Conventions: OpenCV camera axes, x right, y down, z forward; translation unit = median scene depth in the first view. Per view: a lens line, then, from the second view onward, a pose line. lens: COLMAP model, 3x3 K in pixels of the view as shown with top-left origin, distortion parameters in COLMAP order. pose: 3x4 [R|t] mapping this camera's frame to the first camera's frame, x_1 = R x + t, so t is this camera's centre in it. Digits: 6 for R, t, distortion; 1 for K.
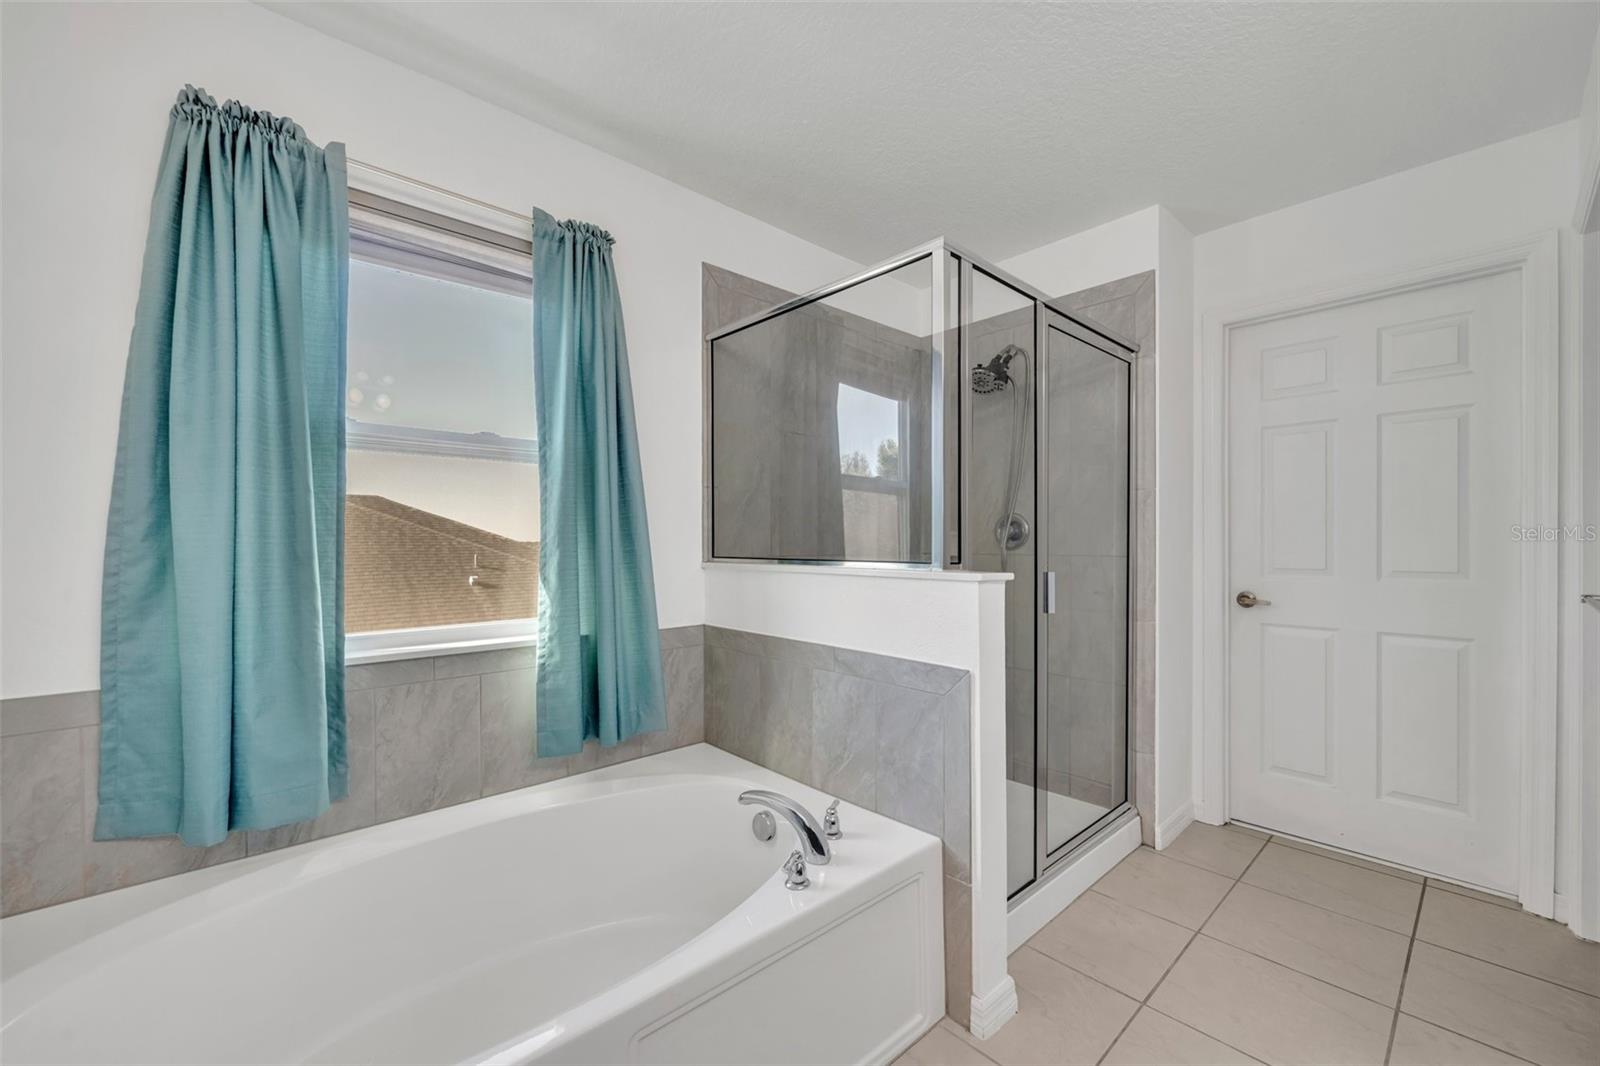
lens RADIAL K [[640.0, 0, 800.7], [0, 640.0, 545.4], [0, 0, 1]] dist [-0.000638, 0.000226]
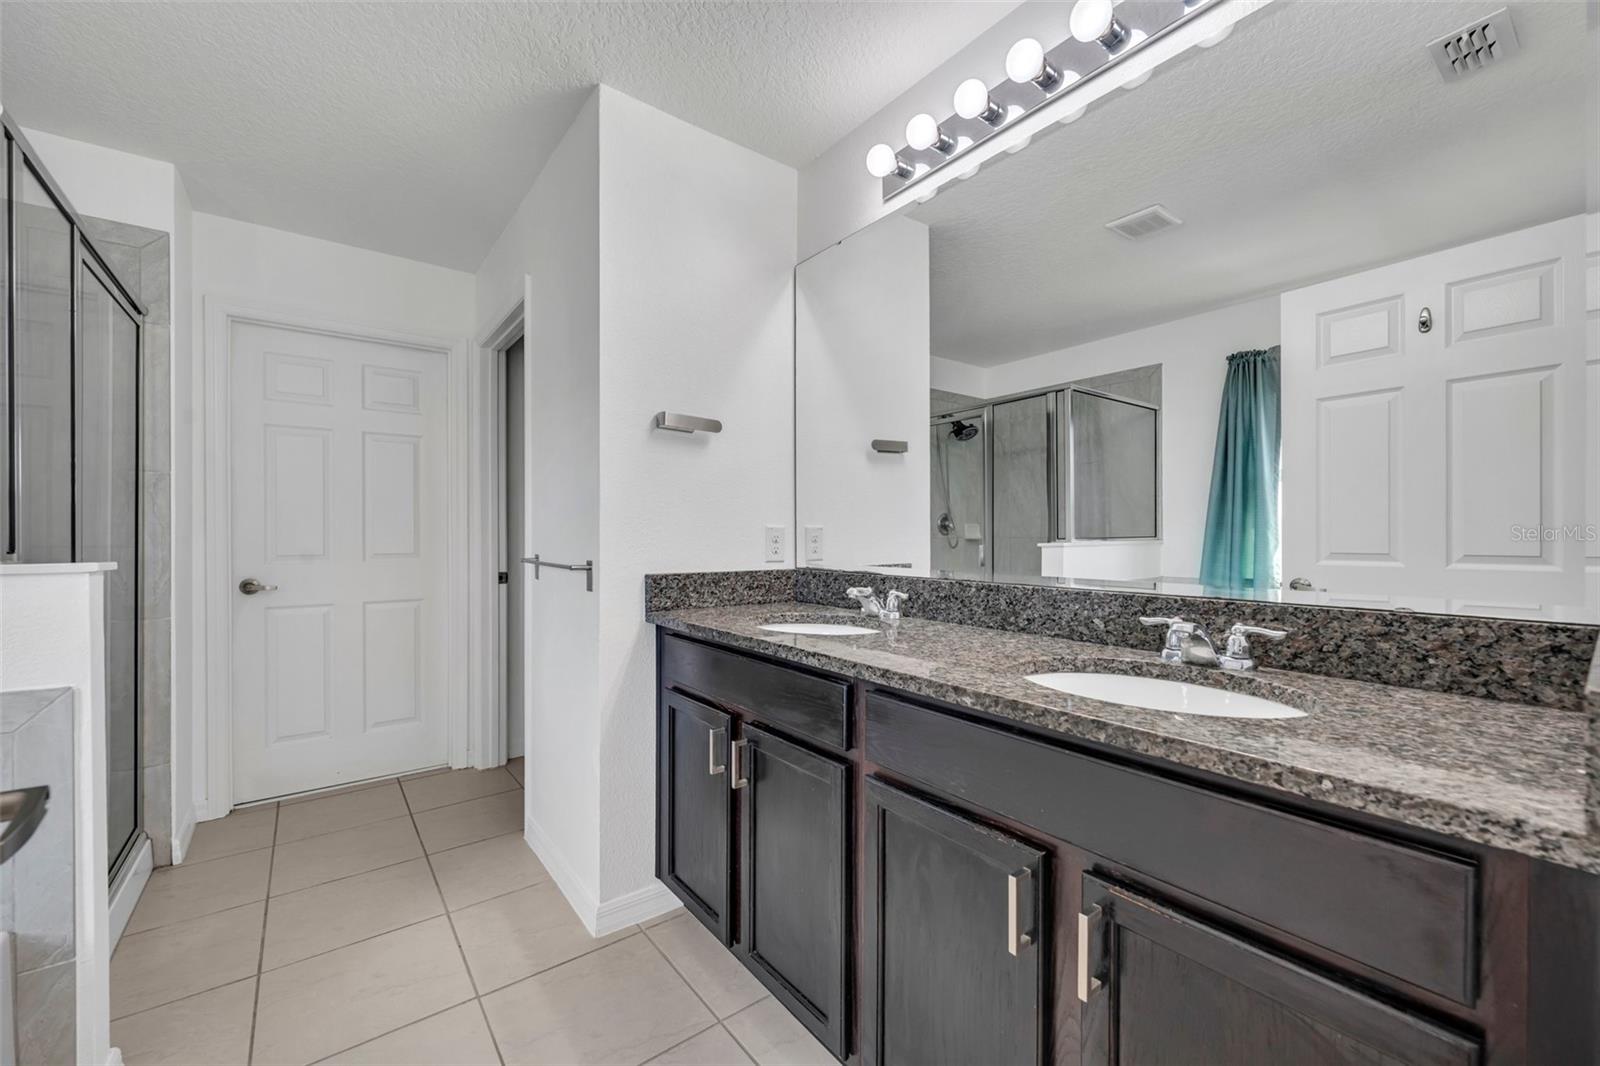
lens RADIAL K [[640.0, 0, 803.8], [0, 640.0, 535.6], [0, 0, 1]] dist [-0.000638, 0.000226]
pose [[0.078119, 0.001385, 0.996943, -0.299296], [0.007984, 0.999966, -0.002014, 0.012297], [-0.996912, 0.008117, 0.078106, 0.026240]]
